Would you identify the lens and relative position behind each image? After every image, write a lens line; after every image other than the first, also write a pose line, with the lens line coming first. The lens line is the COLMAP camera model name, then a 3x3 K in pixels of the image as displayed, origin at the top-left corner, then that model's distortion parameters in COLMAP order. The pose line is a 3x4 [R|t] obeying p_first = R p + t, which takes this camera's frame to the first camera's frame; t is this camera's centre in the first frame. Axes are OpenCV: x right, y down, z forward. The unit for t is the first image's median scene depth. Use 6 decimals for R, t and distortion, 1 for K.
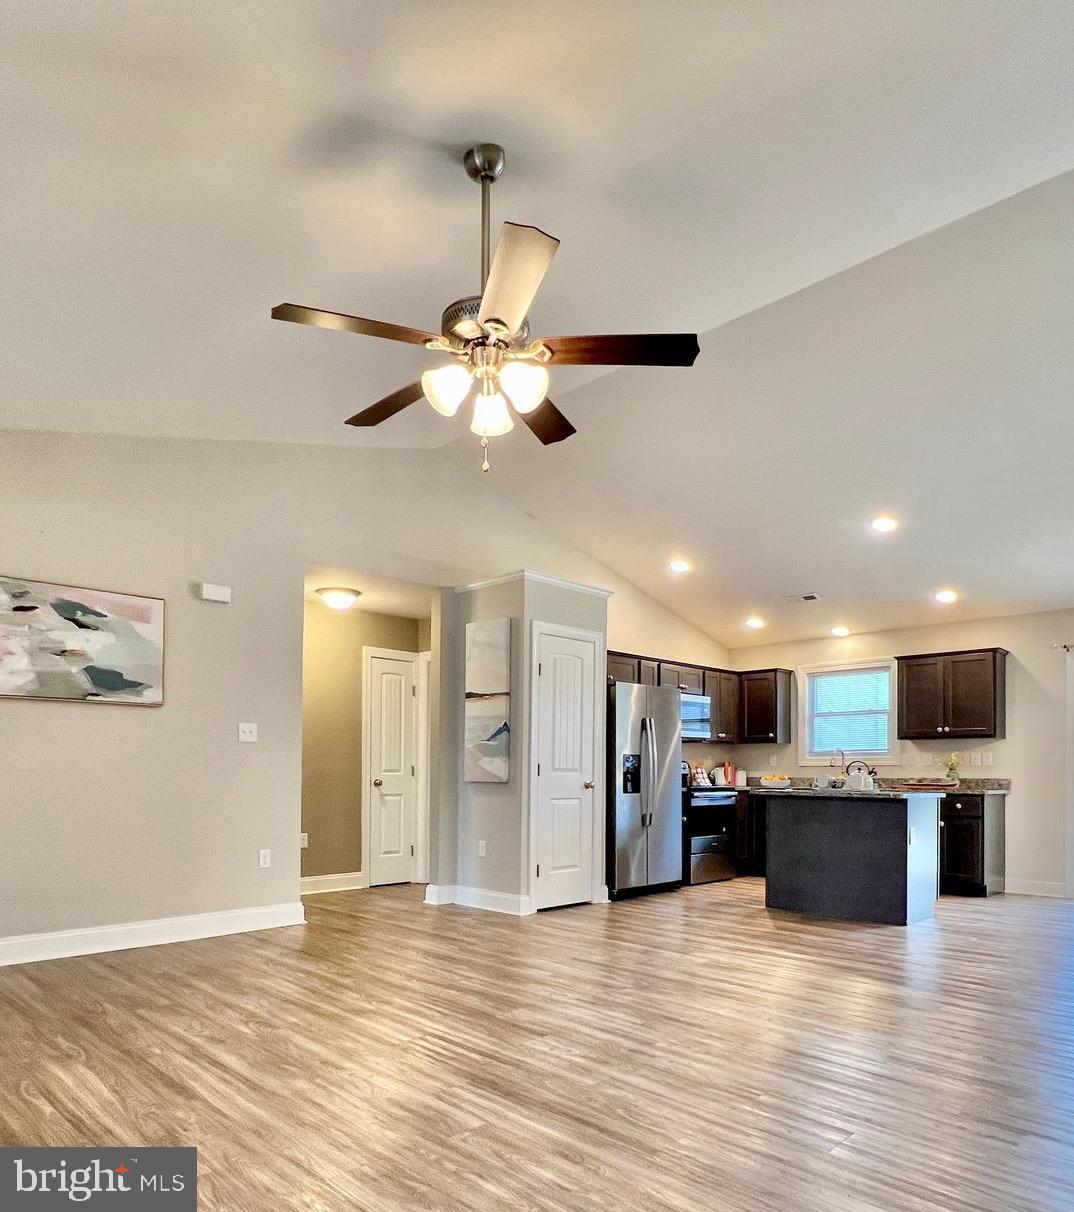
lens RADIAL K [[819.0, 0, 533.1], [0, 819.0, 766.2], [0, 0, 1]] dist [-0.002431, 0.001276]
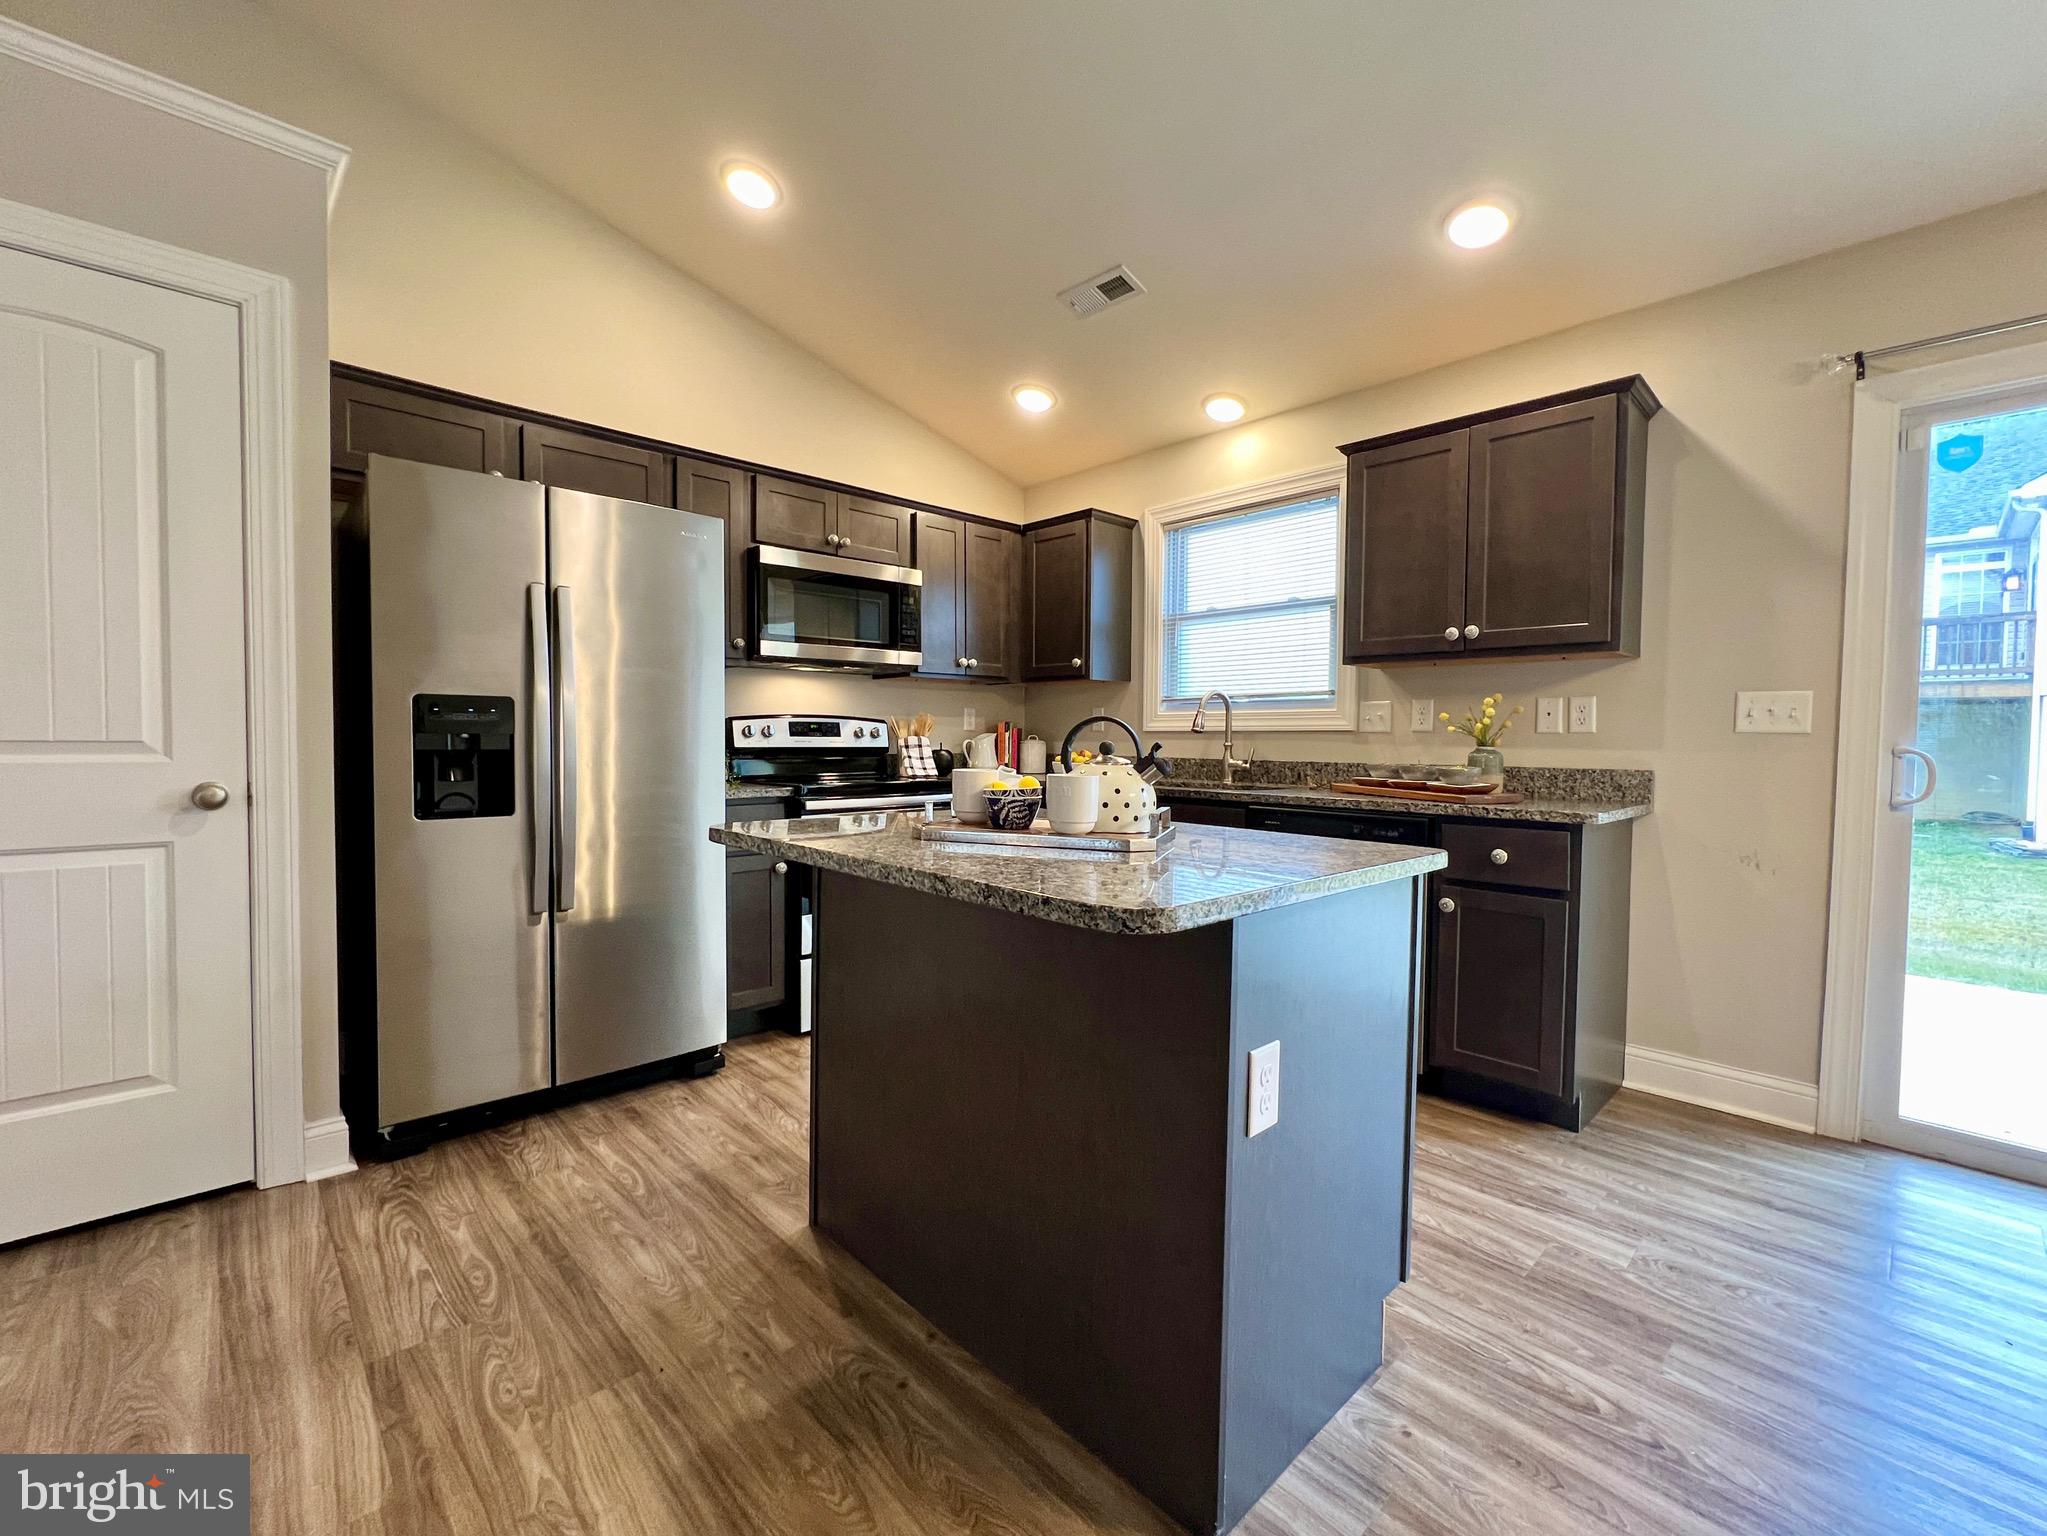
lens RADIAL K [[860.1, 0, 1019.1], [0, 860.1, 764.8], [0, 0, 1]] dist [-0.002460, -0.000041]
pose [[0.999494, 0.004571, -0.031490, 0.386934], [-0.003213, 0.999069, 0.043021, -0.002806], [0.031657, -0.042898, 0.998578, 0.746215]]
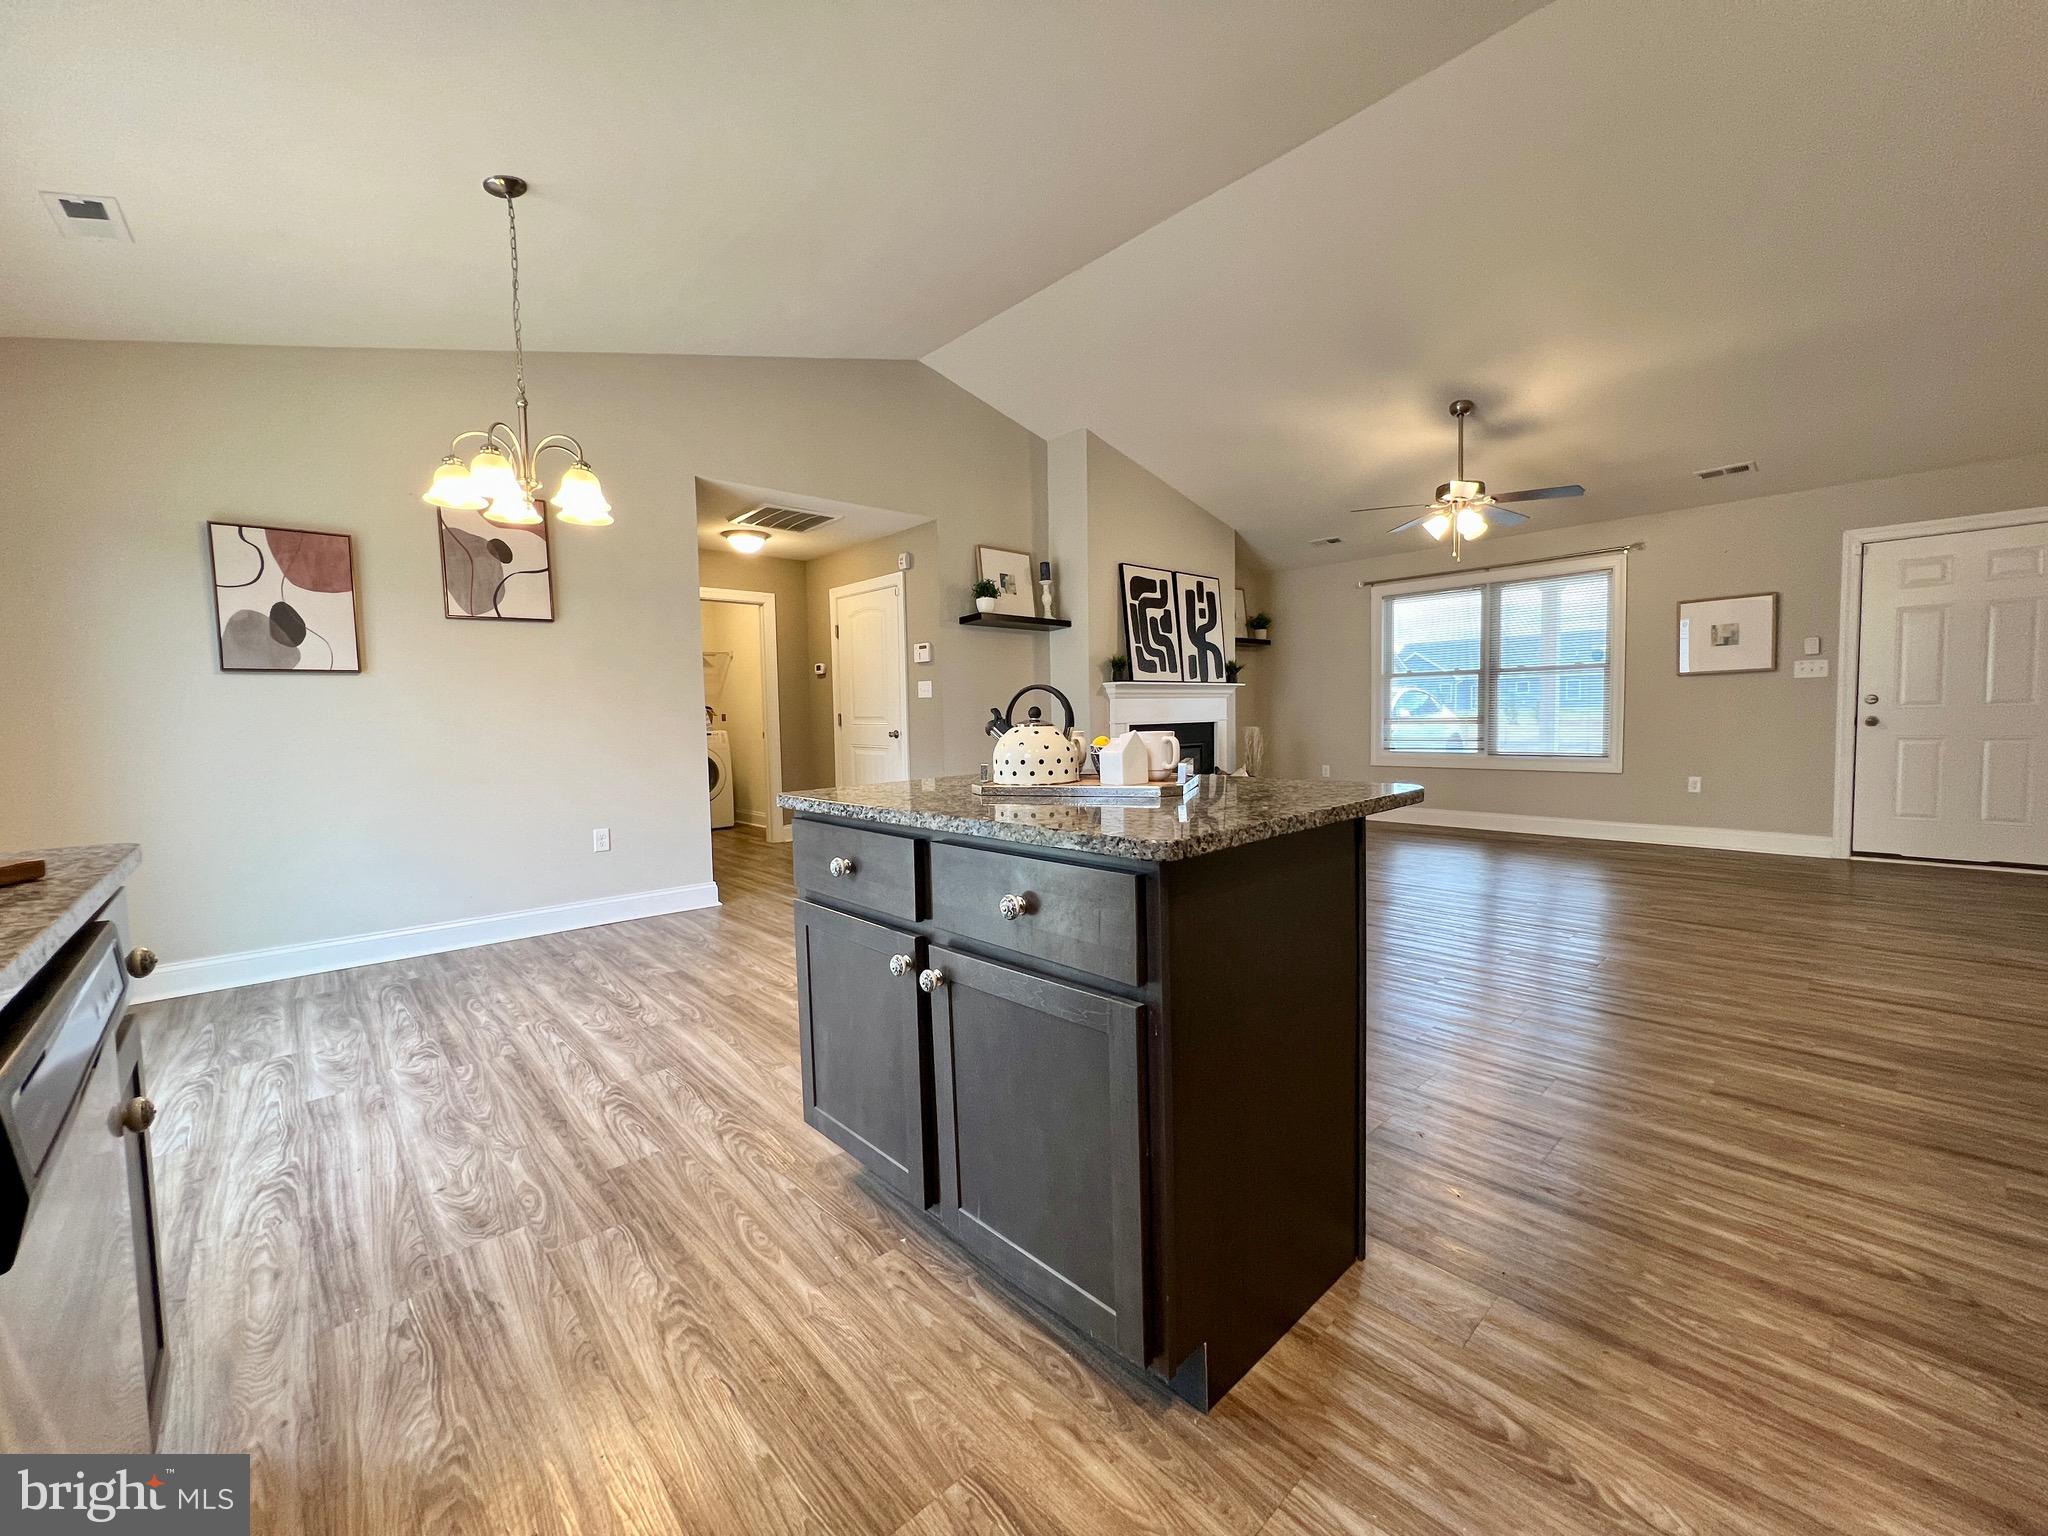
lens RADIAL K [[819.0, 0, 1020.0], [0, 819.0, 765.2], [0, 0, 1]] dist [-0.001522, 0.000570]
pose [[-0.998724, 0.010664, 0.049367, 0.396833], [0.013387, 0.998387, 0.055173, 0.006067], [-0.048699, 0.055764, -0.997256, 1.316092]]
